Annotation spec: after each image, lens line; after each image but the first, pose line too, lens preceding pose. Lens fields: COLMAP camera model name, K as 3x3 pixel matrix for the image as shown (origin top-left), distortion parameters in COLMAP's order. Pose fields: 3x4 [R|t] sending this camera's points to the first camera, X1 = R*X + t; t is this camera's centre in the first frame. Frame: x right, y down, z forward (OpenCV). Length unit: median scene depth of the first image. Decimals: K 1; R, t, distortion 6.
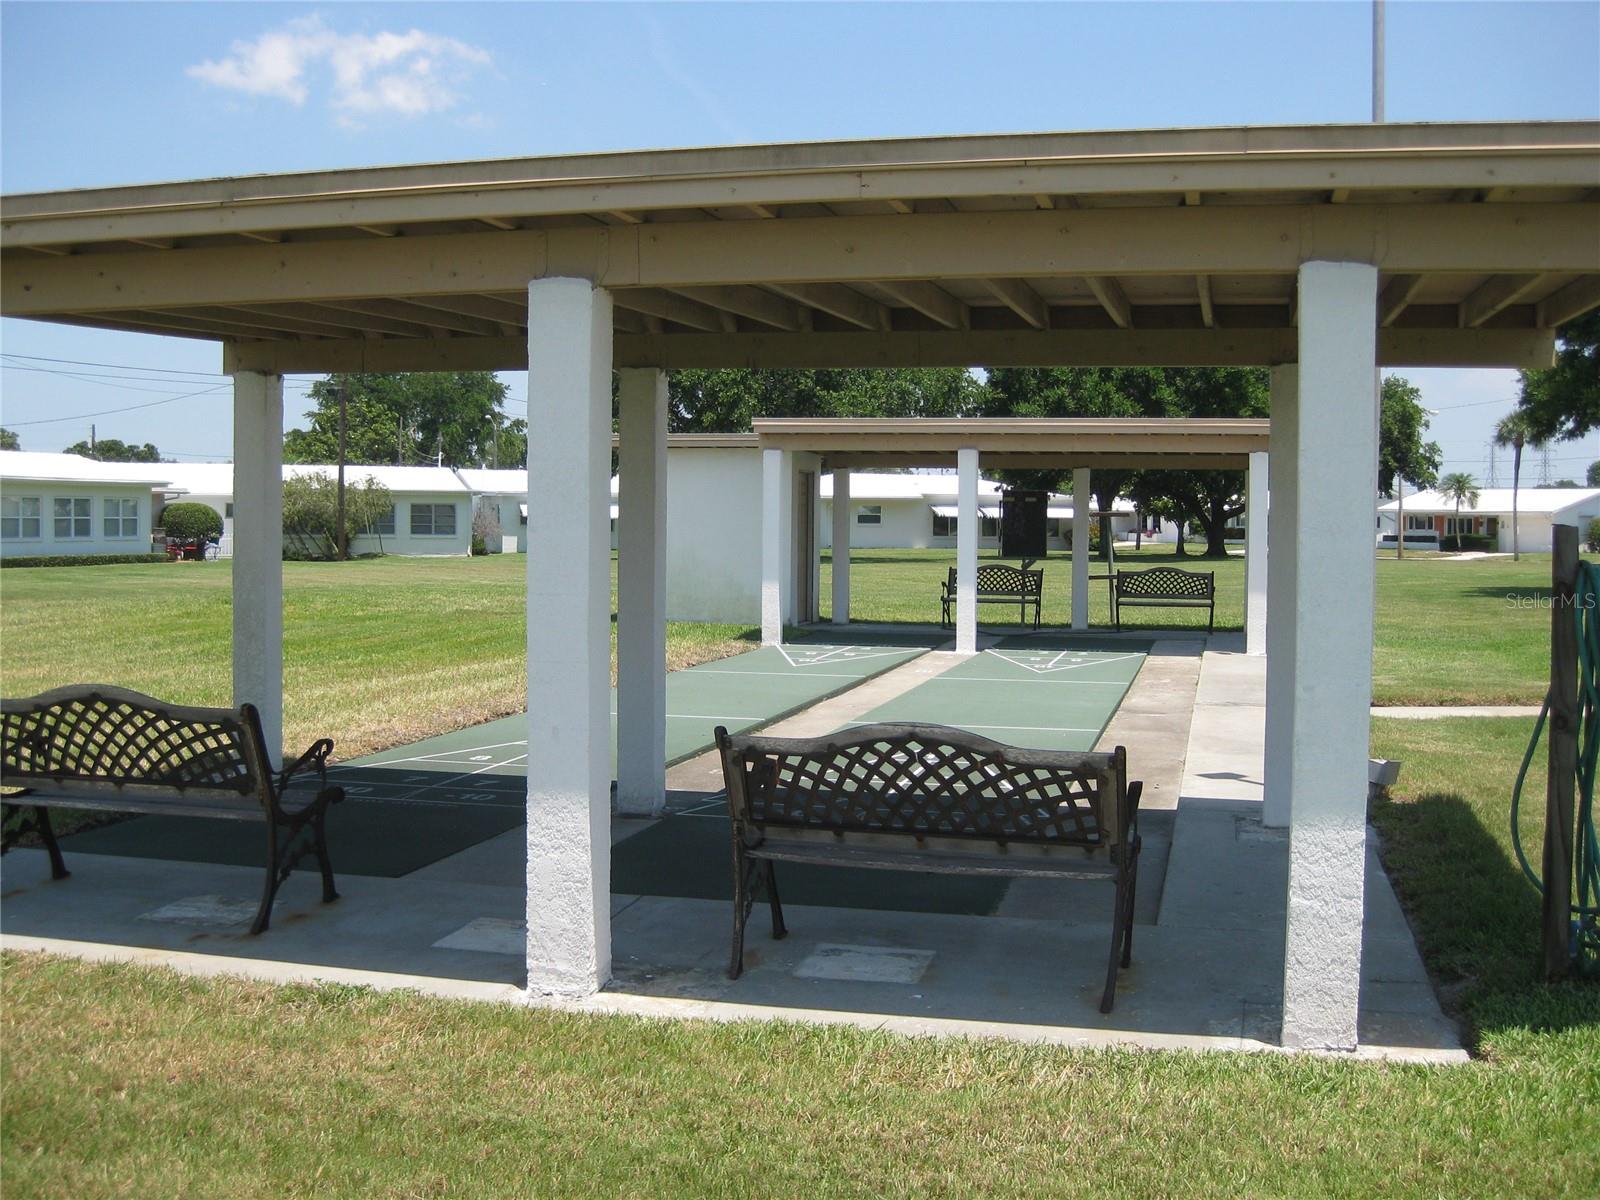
lens RADIAL K [[1745.6, 0, 799.6], [0, 1745.6, 597.1], [0, 0, 1]] dist [-0.120755, 0.000000]
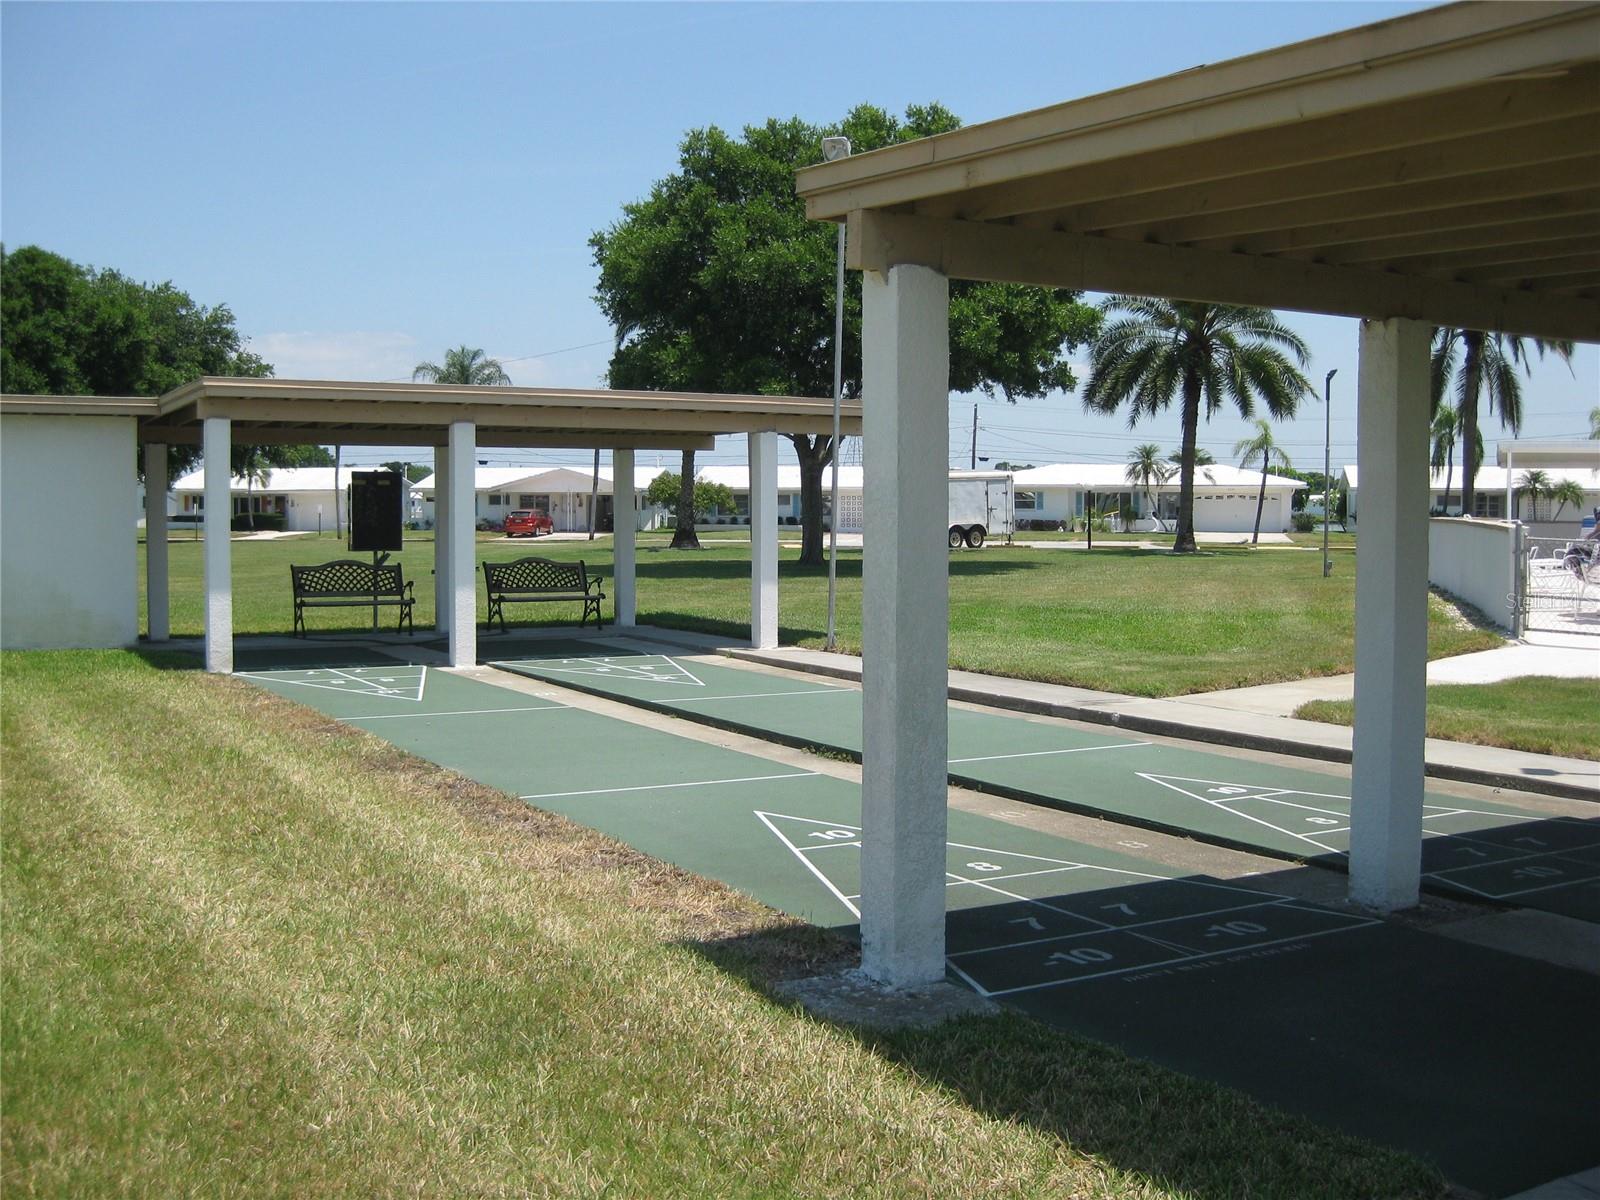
lens RADIAL K [[1745.6, 0, 799.9], [0, 1745.6, 601.1], [0, 0, 1]] dist [-0.120755, 0.000000]
pose [[0.737162, -0.043750, 0.674298, -0.285881], [0.033728, 0.999040, 0.027948, -0.014553], [-0.674874, 0.002141, 0.737930, 0.232959]]
